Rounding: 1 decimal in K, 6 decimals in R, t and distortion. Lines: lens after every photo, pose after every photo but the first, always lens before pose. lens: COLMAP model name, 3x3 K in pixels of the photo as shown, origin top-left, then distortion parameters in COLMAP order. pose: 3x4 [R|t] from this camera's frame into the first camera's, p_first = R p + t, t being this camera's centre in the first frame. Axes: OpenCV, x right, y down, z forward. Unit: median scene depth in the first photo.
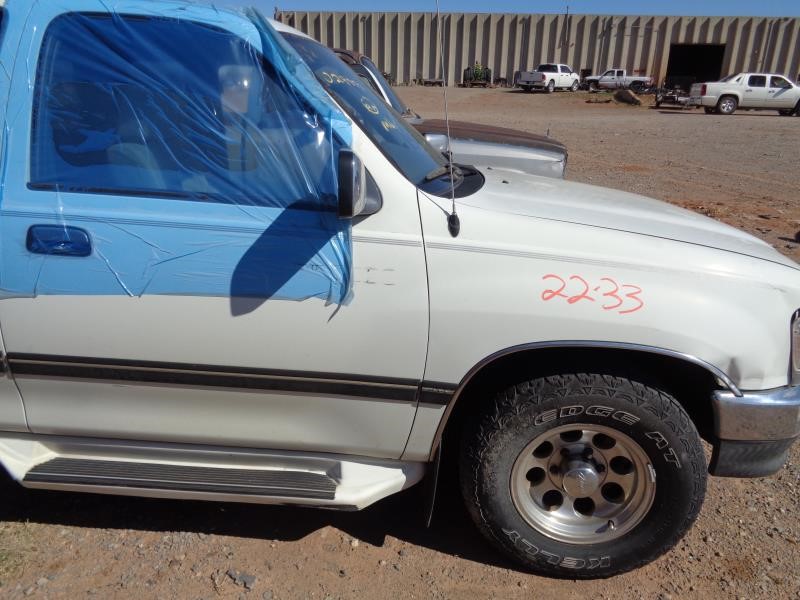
lens RADIAL K [[585.7, 0, 400.0], [0, 585.7, 300.0], [0, 0, 1]] dist [-0.006728, -0.002492]
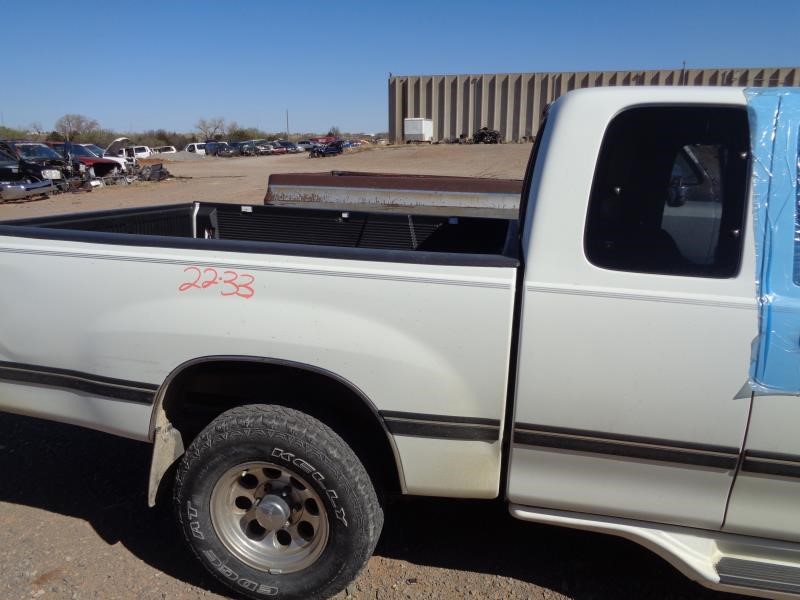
lens RADIAL K [[585.7, 0, 400.0], [0, 585.7, 300.0], [0, 0, 1]] dist [-0.006728, -0.002492]
pose [[0.969382, 0.056943, -0.238865, 0.214578], [-0.078248, 0.993665, -0.080671, -0.000354], [0.232758, 0.096892, 0.967696, 0.005258]]
